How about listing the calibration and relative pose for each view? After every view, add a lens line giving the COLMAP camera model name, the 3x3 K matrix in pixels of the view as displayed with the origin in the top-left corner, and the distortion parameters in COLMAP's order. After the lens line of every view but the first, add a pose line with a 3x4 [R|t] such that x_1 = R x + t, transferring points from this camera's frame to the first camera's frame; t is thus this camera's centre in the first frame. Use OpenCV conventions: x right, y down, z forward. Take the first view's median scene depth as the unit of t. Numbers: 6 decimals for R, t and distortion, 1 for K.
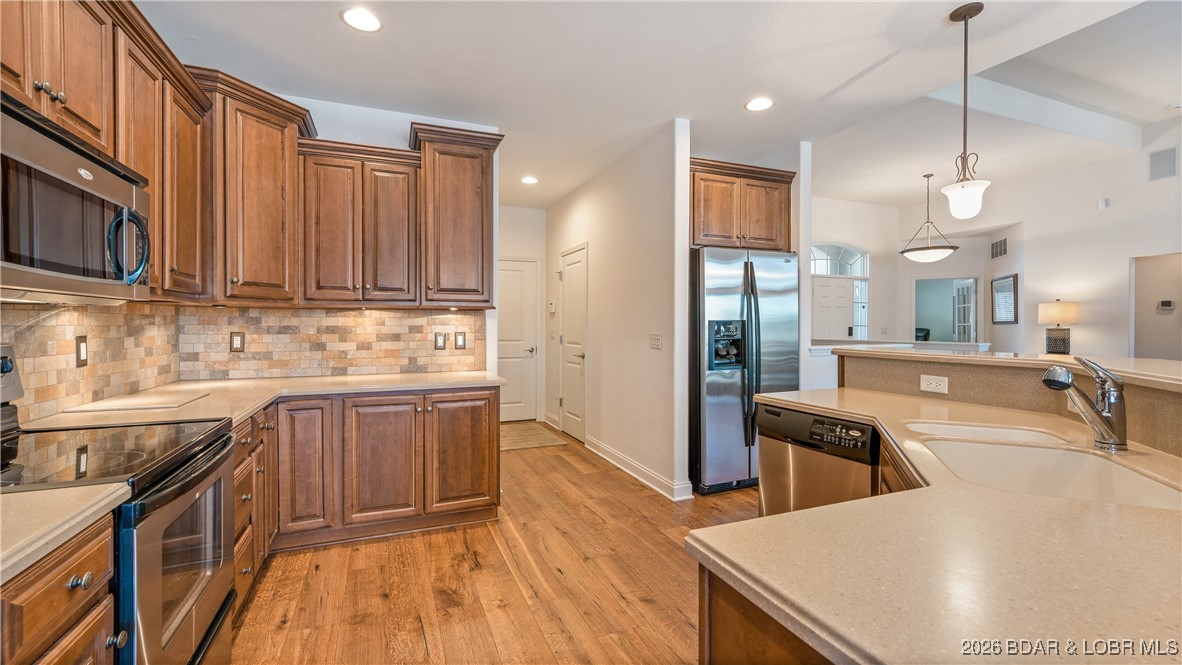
lens RADIAL K [[485.5, 0, 579.6], [0, 485.5, 328.2], [0, 0, 1]] dist [-0.000618, 0.000036]
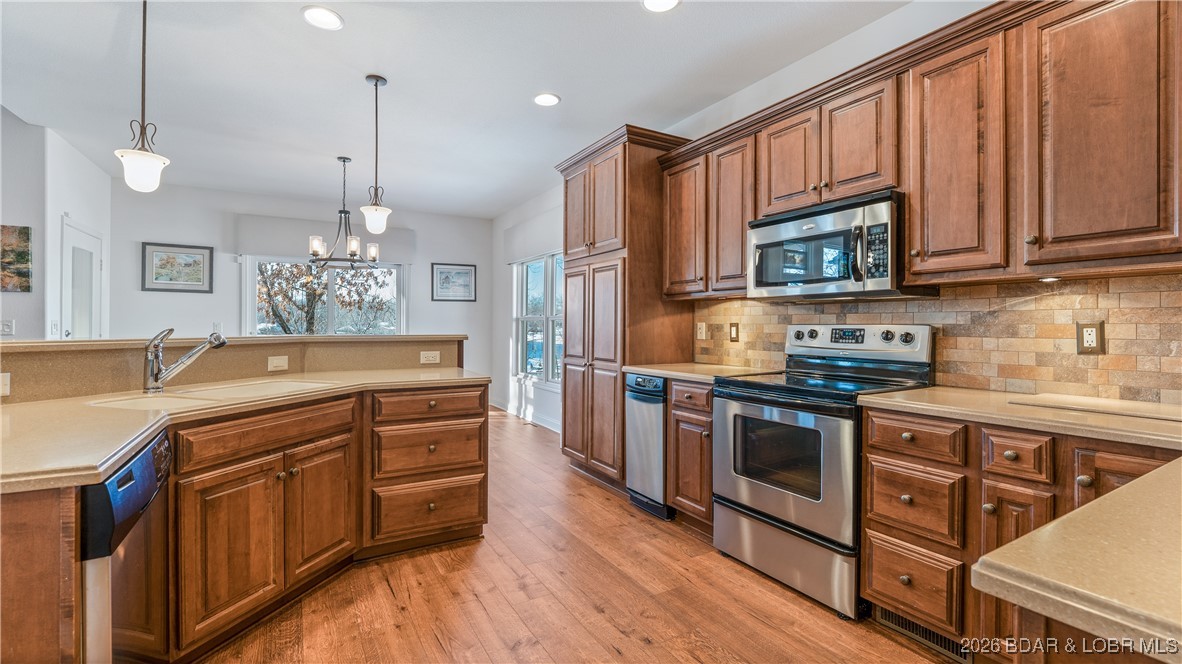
lens RADIAL K [[500.7, 0, 585.2], [0, 500.7, 321.9], [0, 0, 1]] dist [-0.008384, 0.000152]
pose [[-0.989055, -0.005856, -0.147428, 0.025743], [-0.005728, 0.999983, -0.001294, 0.015935], [0.147433, -0.000435, -0.989072, 1.125460]]
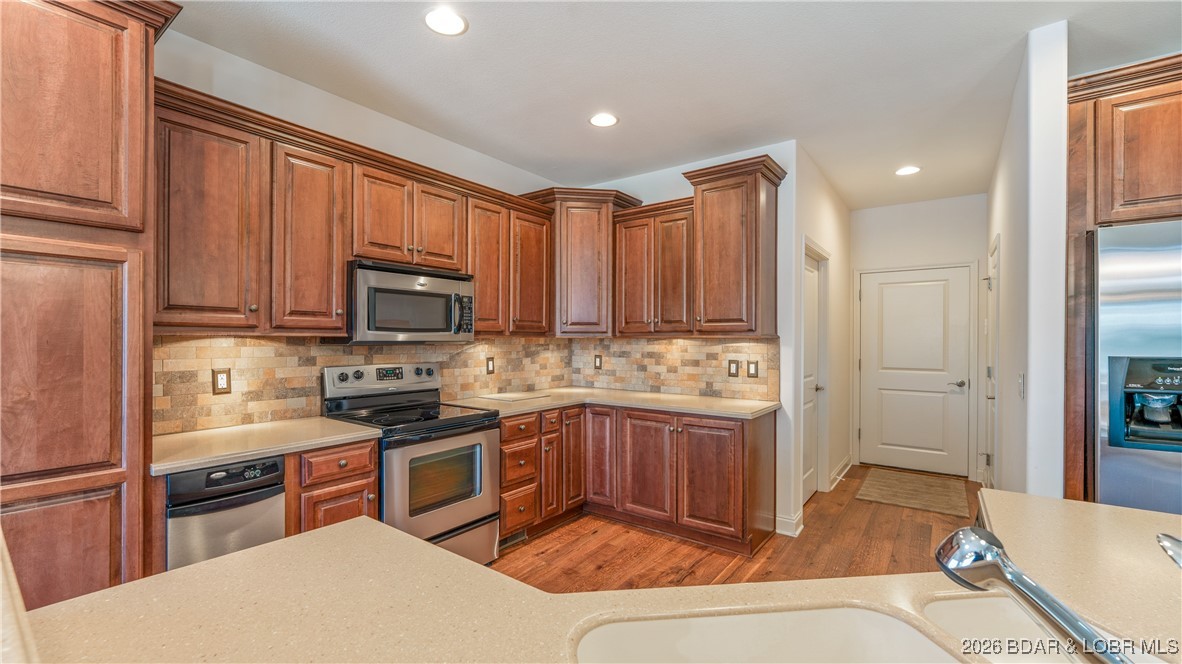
lens RADIAL K [[491.7, 0, 583.5], [0, 491.7, 339.9], [0, 0, 1]] dist [-0.002015, 0.000093]
pose [[0.519174, 0.002854, -0.854664, 0.490083], [-0.009098, 0.999956, -0.002187, -0.031918], [0.854620, 0.008911, 0.519177, 0.205572]]
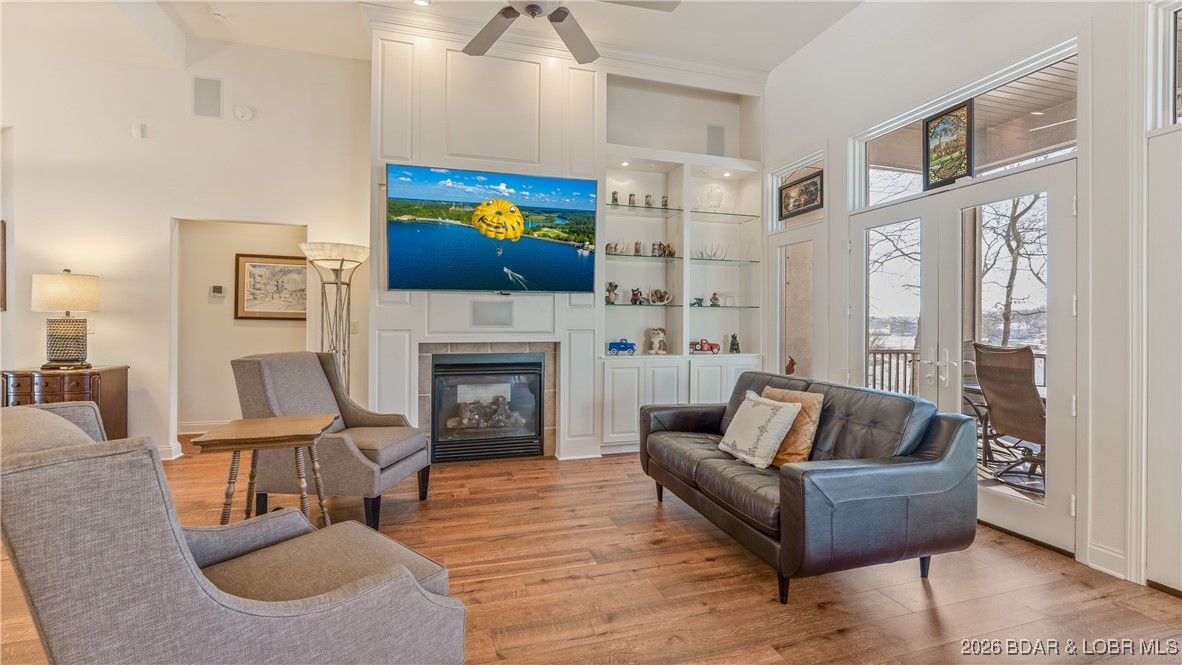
lens RADIAL K [[500.7, 0, 585.2], [0, 500.7, 322.4], [0, 0, 1]] dist [-0.008384, 0.000152]
pose [[0.099124, 0.002222, 0.995073, 0.930624], [0.002803, 0.999993, -0.002512, 0.016722], [-0.995071, 0.003039, 0.099117, 0.654076]]
